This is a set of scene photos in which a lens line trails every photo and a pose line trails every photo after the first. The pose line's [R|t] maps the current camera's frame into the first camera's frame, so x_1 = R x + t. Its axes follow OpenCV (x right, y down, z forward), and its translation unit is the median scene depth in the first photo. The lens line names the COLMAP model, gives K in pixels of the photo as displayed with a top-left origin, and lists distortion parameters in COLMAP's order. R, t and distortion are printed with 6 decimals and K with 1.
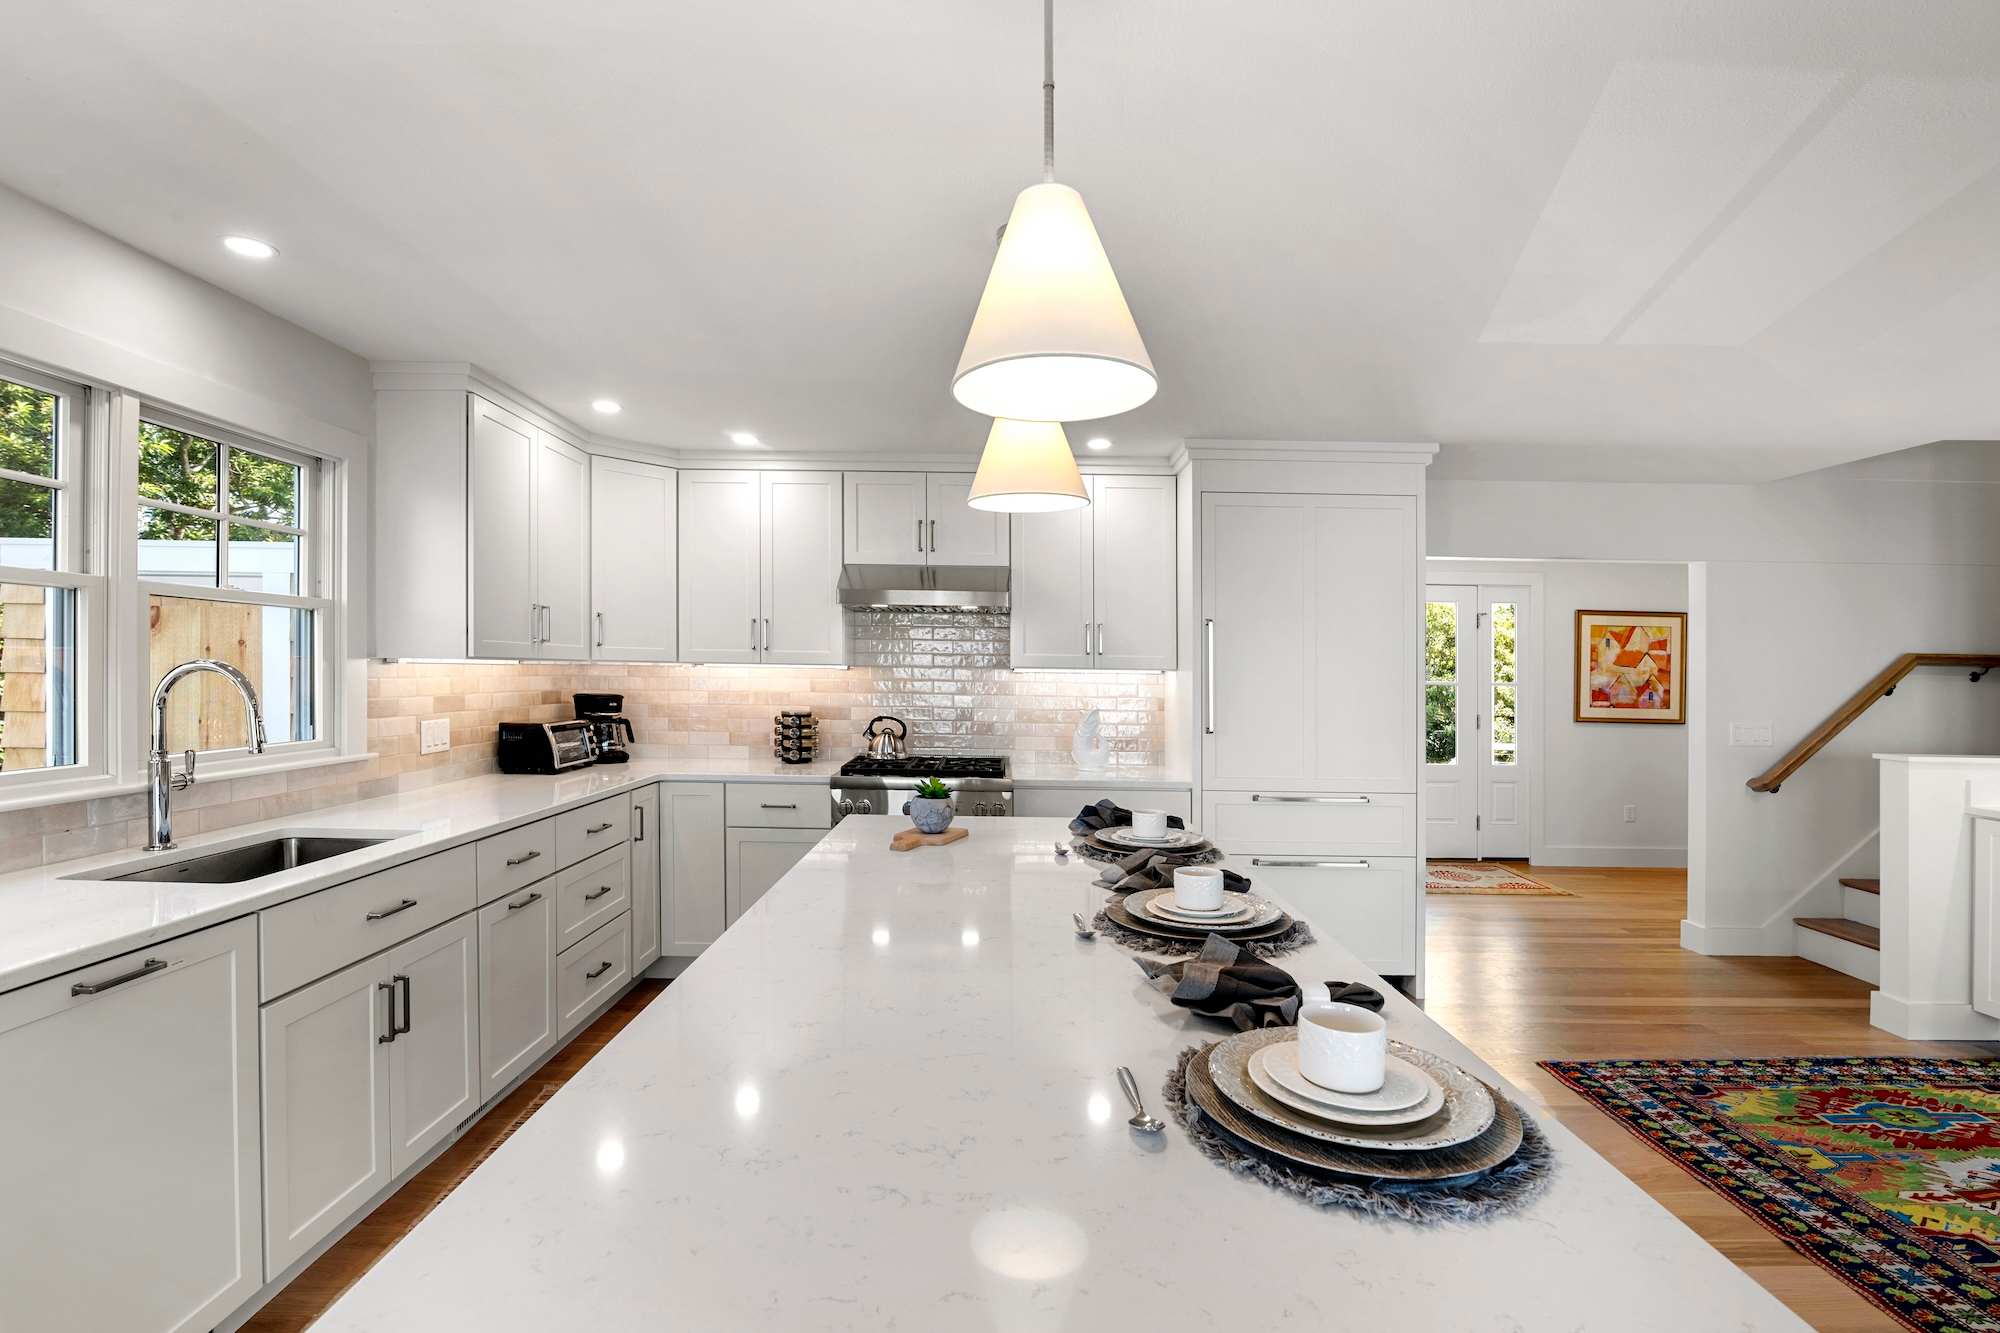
lens RADIAL K [[935.2, 0, 998.7], [0, 935.2, 655.5], [0, 0, 1]] dist [-0.010930, 0.000595]
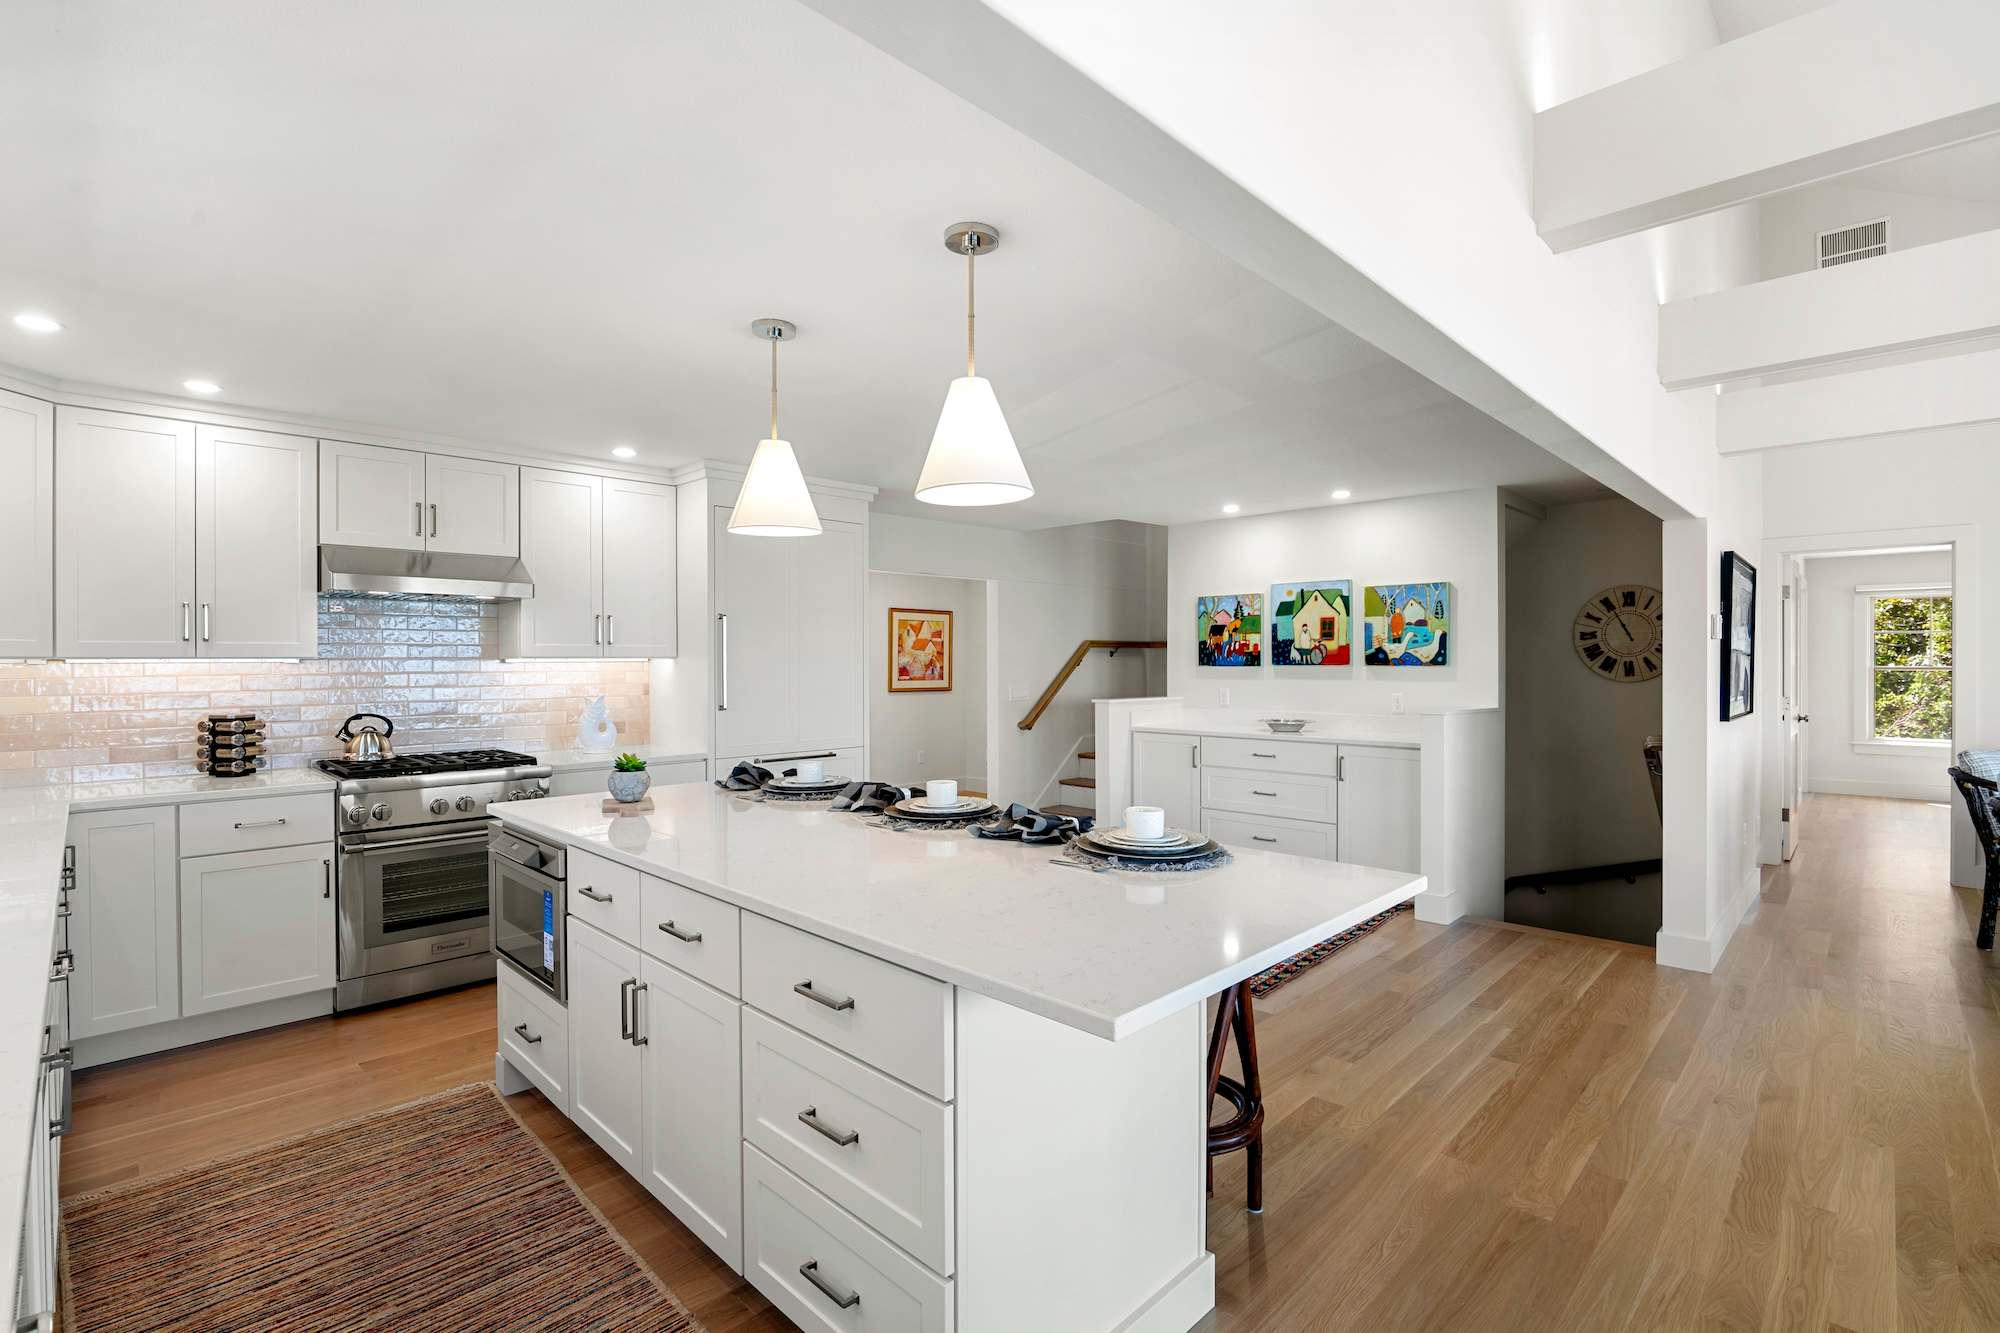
lens RADIAL K [[935.2, 0, 998.7], [0, 935.2, 655.5], [0, 0, 1]] dist [-0.010930, 0.000595]
pose [[0.703481, -0.015058, 0.710555, -0.330221], [0.004104, 0.999845, 0.017125, -0.004560], [-0.710702, -0.009130, 0.703434, -0.072448]]
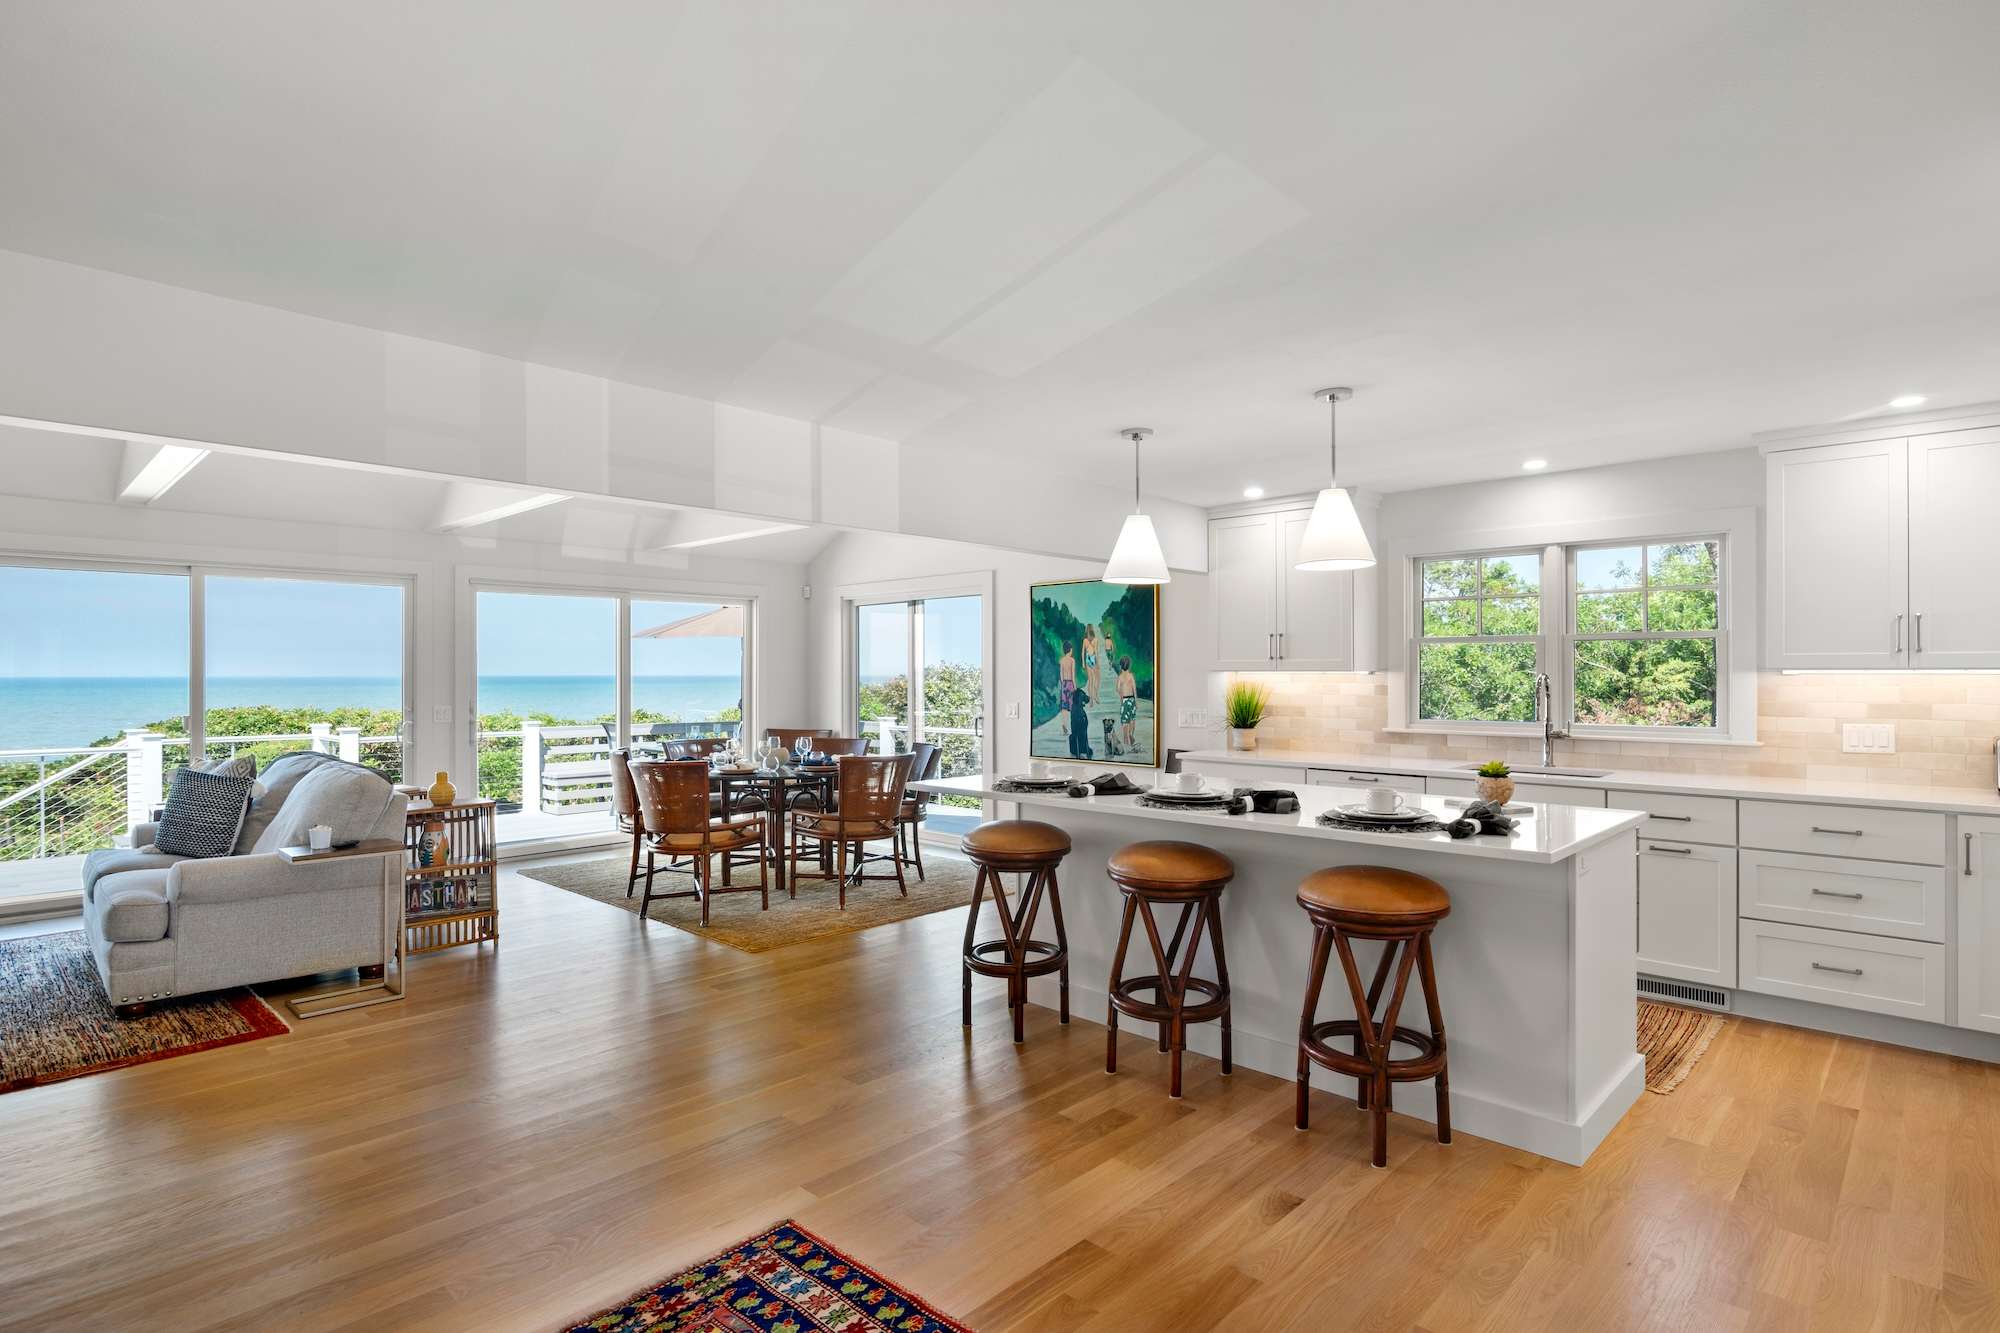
lens RADIAL K [[1040.6, 0, 1000.0], [0, 1040.6, 666.5], [0, 0, 1]] dist [-0.000404, 0.000082]
pose [[-0.693845, -0.018685, -0.719882, 0.804539], [0.001629, 0.999620, -0.027516, 0.025291], [0.720123, -0.020265, -0.693551, 0.873592]]
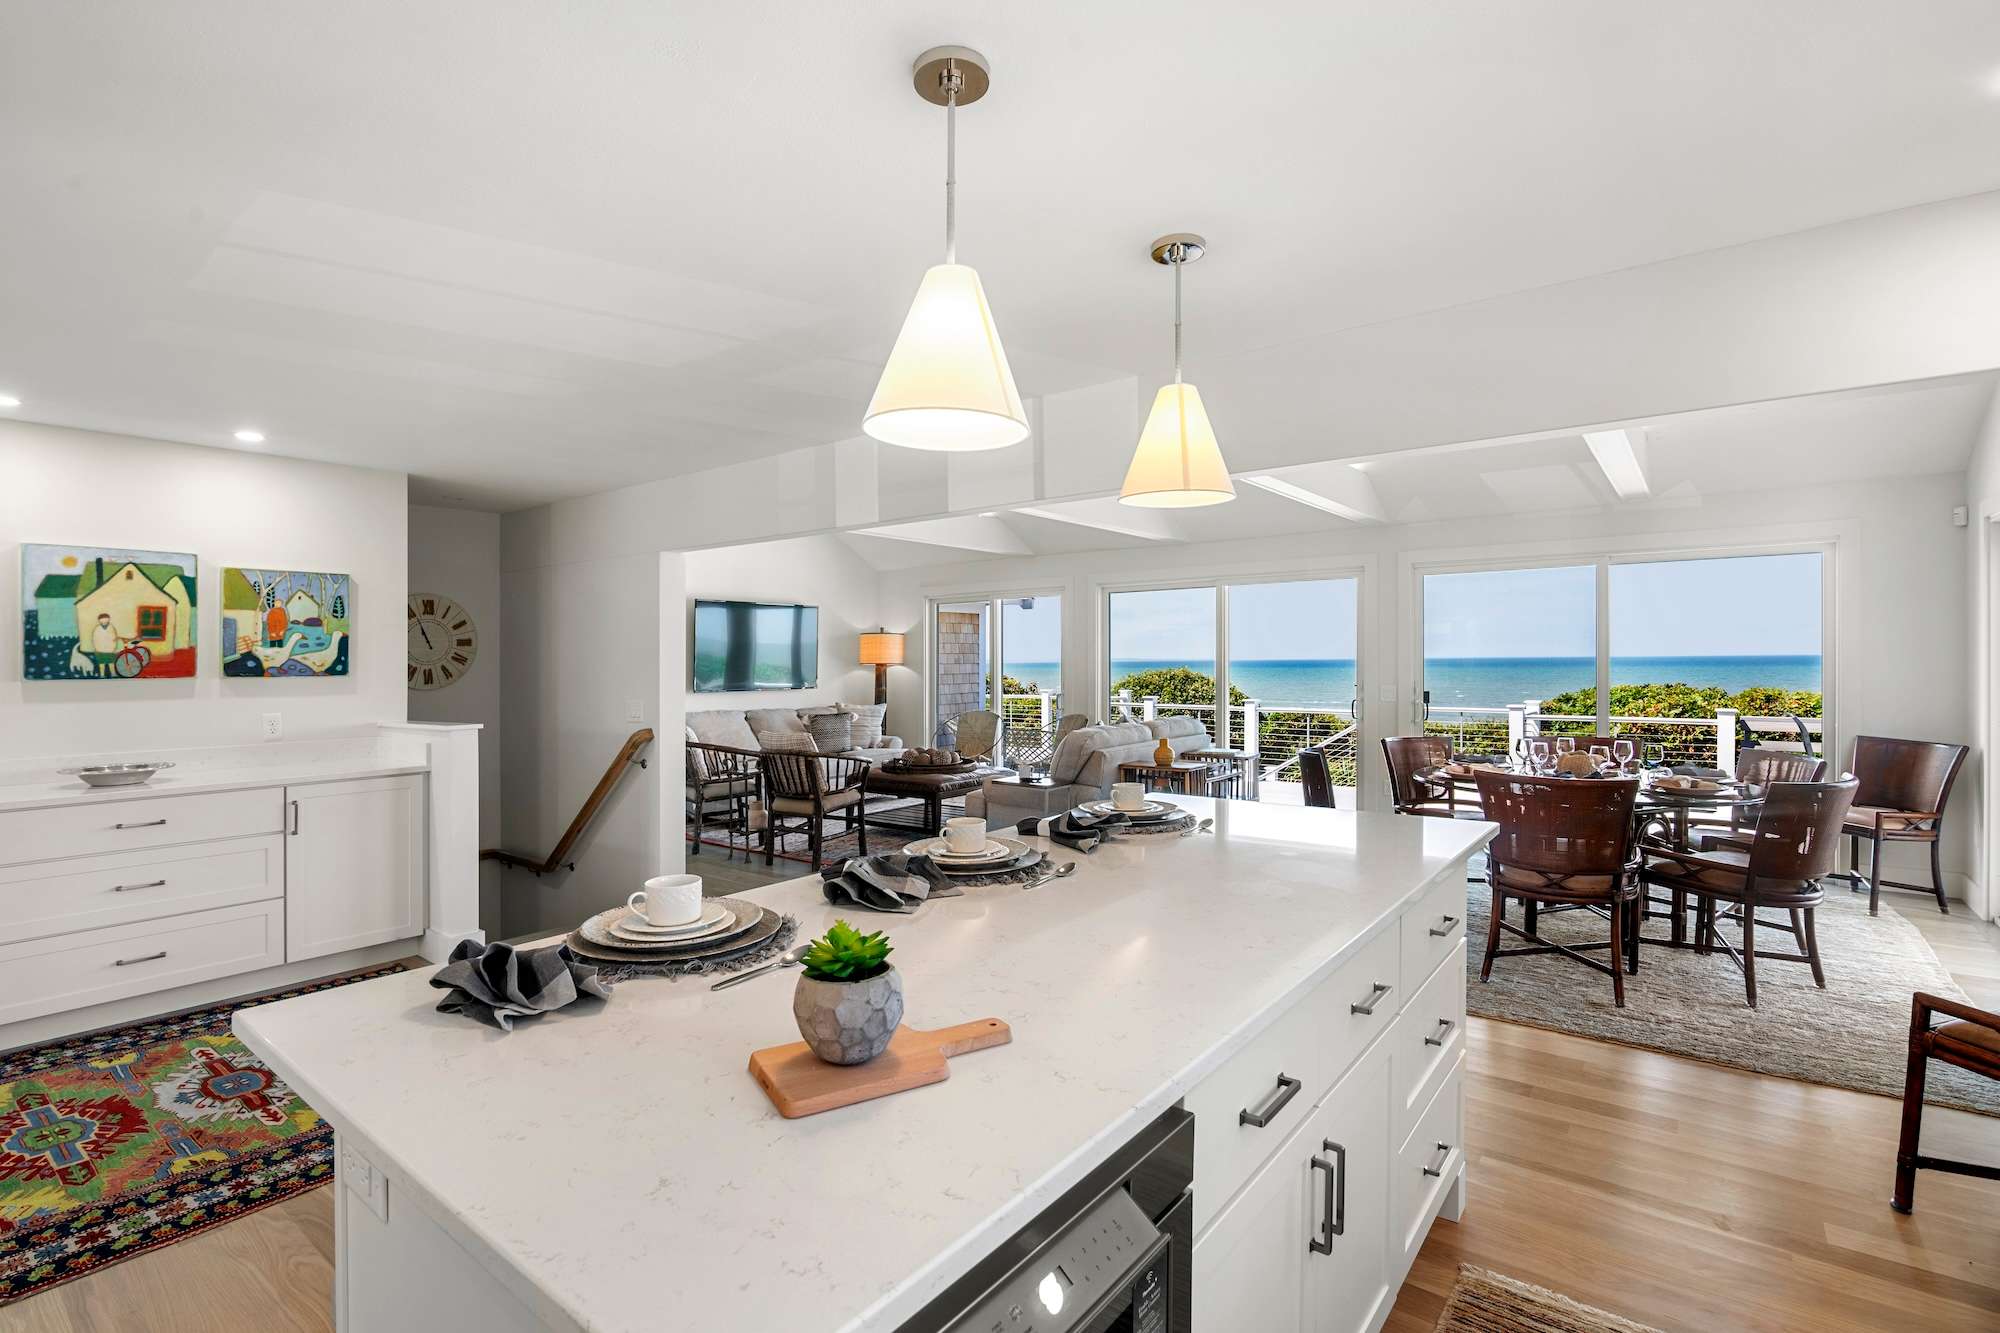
lens RADIAL K [[935.2, 0, 998.7], [0, 935.2, 655.5], [0, 0, 1]] dist [-0.010930, 0.000595]
pose [[-0.791760, -0.003096, 0.610824, -0.219160], [-0.010264, 0.999913, -0.008236, 0.012110], [-0.610746, -0.012791, -0.791723, 0.763942]]
